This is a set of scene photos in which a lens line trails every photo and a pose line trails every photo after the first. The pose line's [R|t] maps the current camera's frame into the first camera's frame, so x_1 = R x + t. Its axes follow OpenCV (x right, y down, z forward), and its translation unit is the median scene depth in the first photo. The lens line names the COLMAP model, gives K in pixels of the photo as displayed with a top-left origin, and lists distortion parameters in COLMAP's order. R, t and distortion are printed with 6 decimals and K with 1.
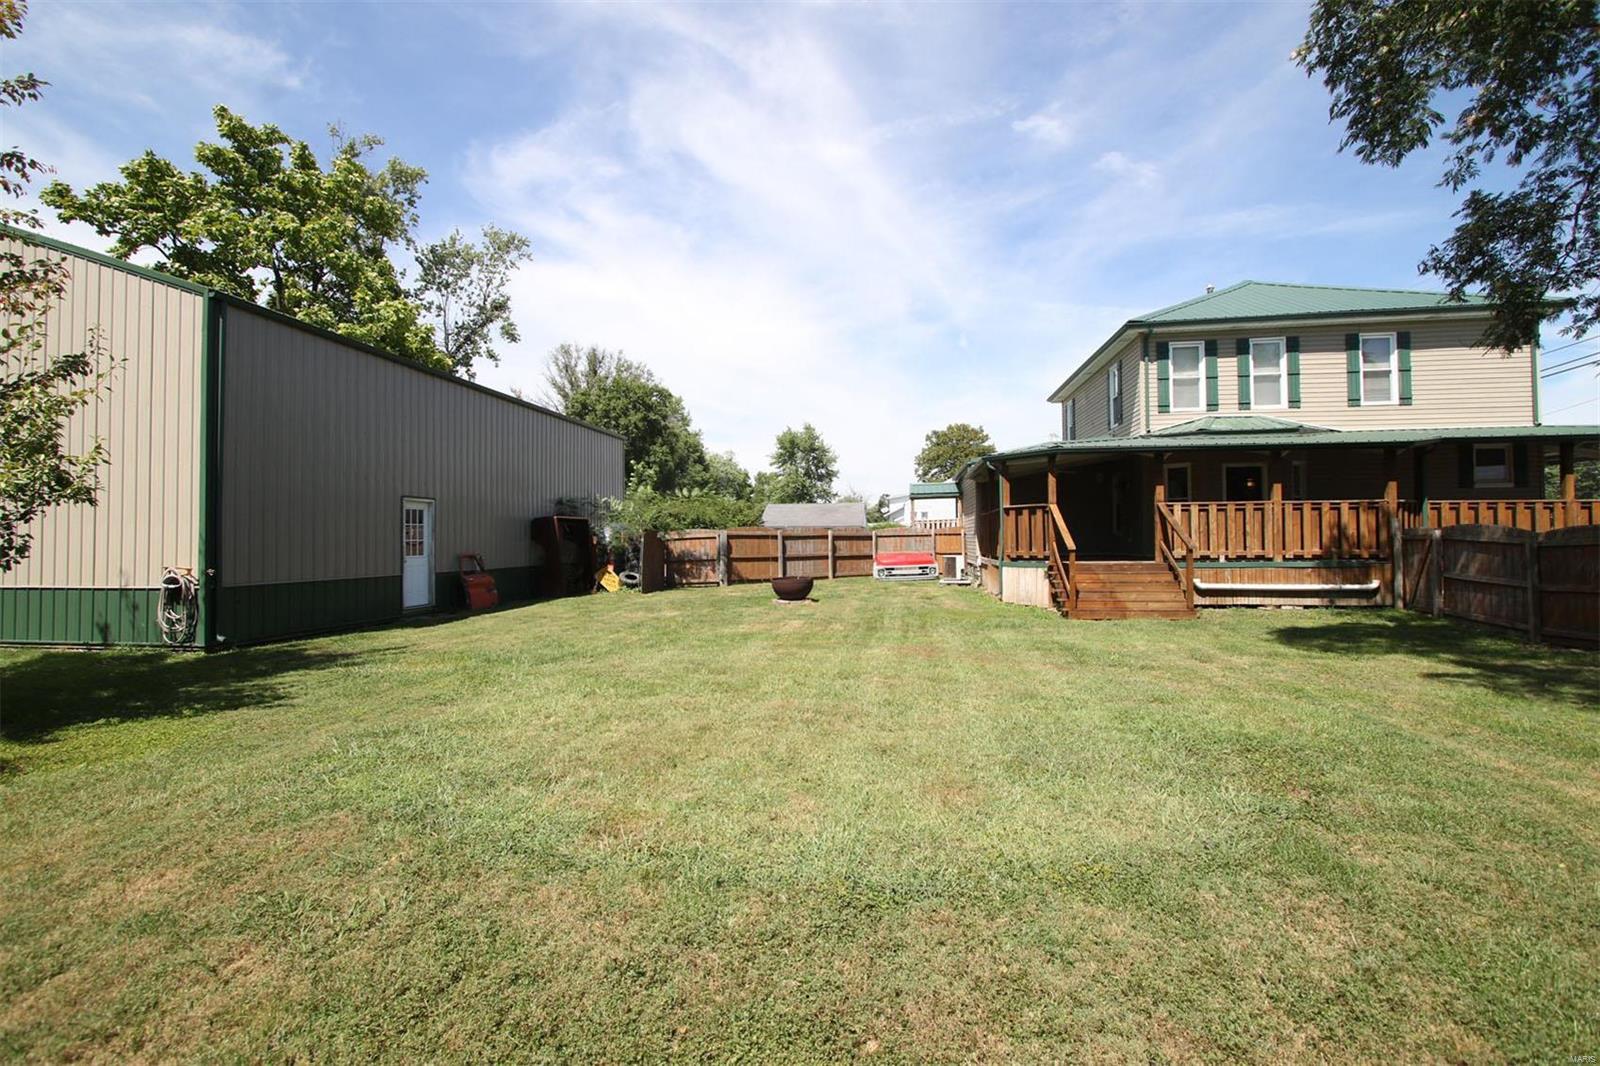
lens RADIAL K [[902.8, 0, 793.8], [0, 902.8, 502.7], [0, 0, 1]] dist [-0.000799, 0.000534]
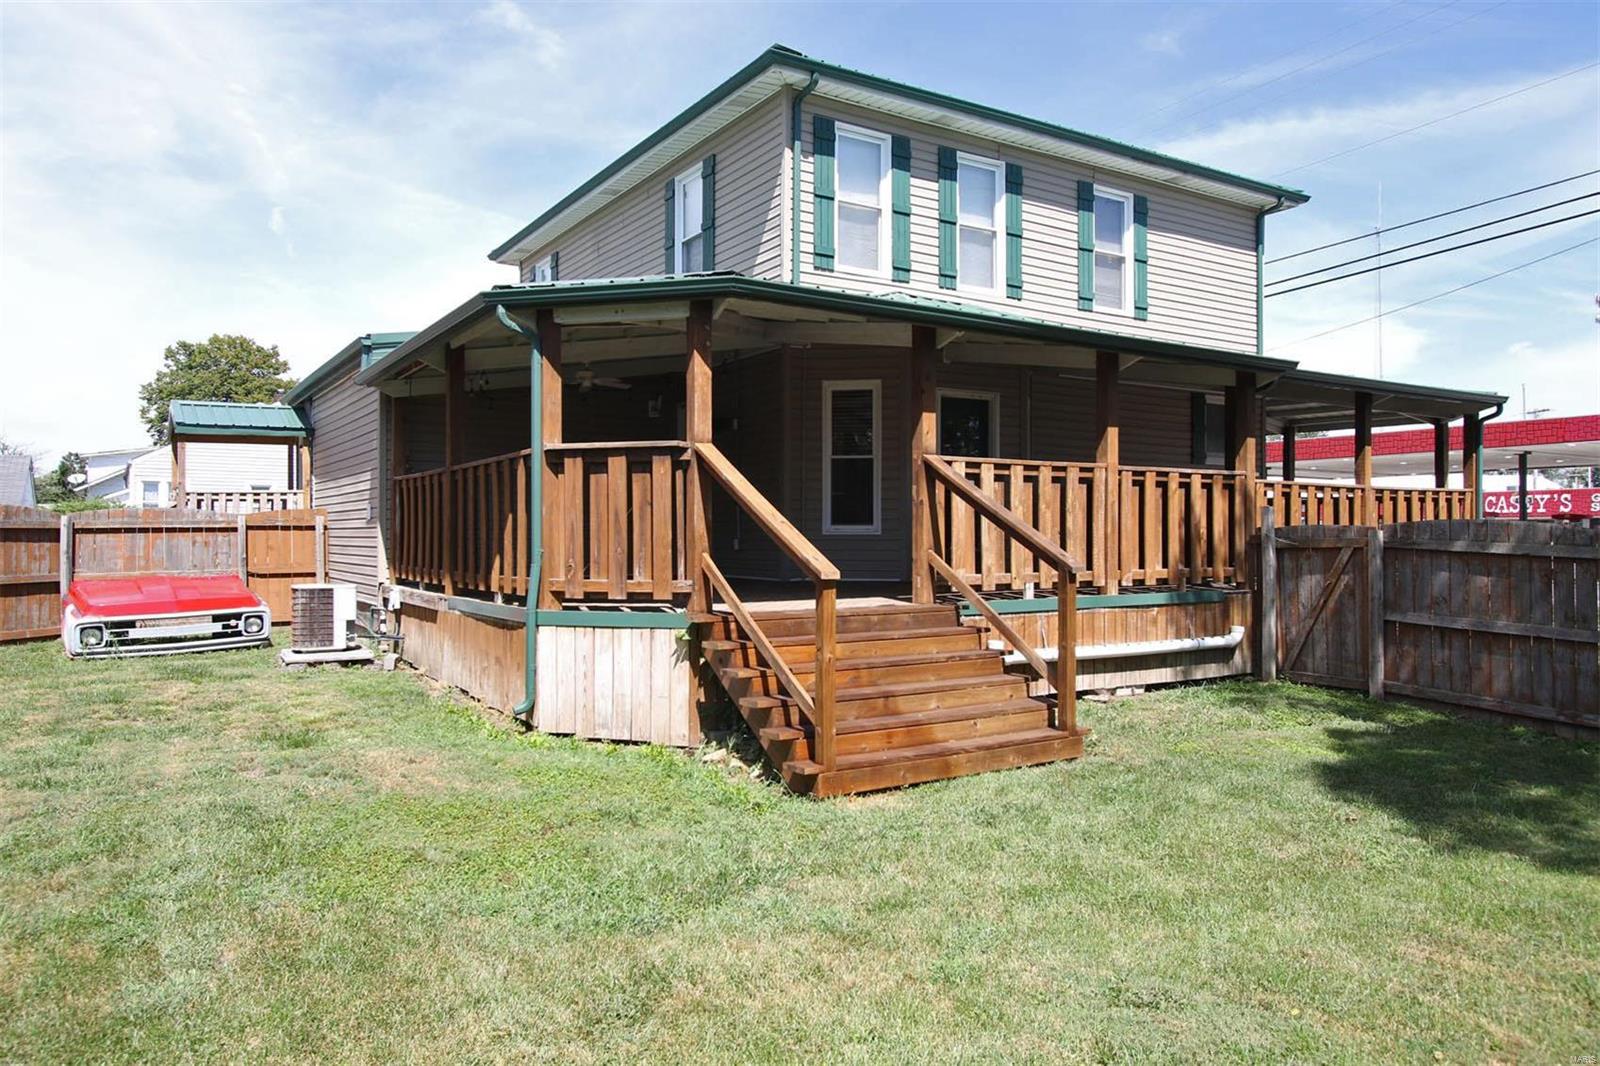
lens RADIAL K [[1111.4, 0, 797.2], [0, 1111.4, 525.2], [0, 0, 1]] dist [-0.000739, 0.003266]
pose [[0.774303, 0.014145, 0.632657, 0.041436], [-0.033393, 0.999271, 0.018527, 0.020966], [-0.631933, -0.035472, 0.774211, 0.569451]]
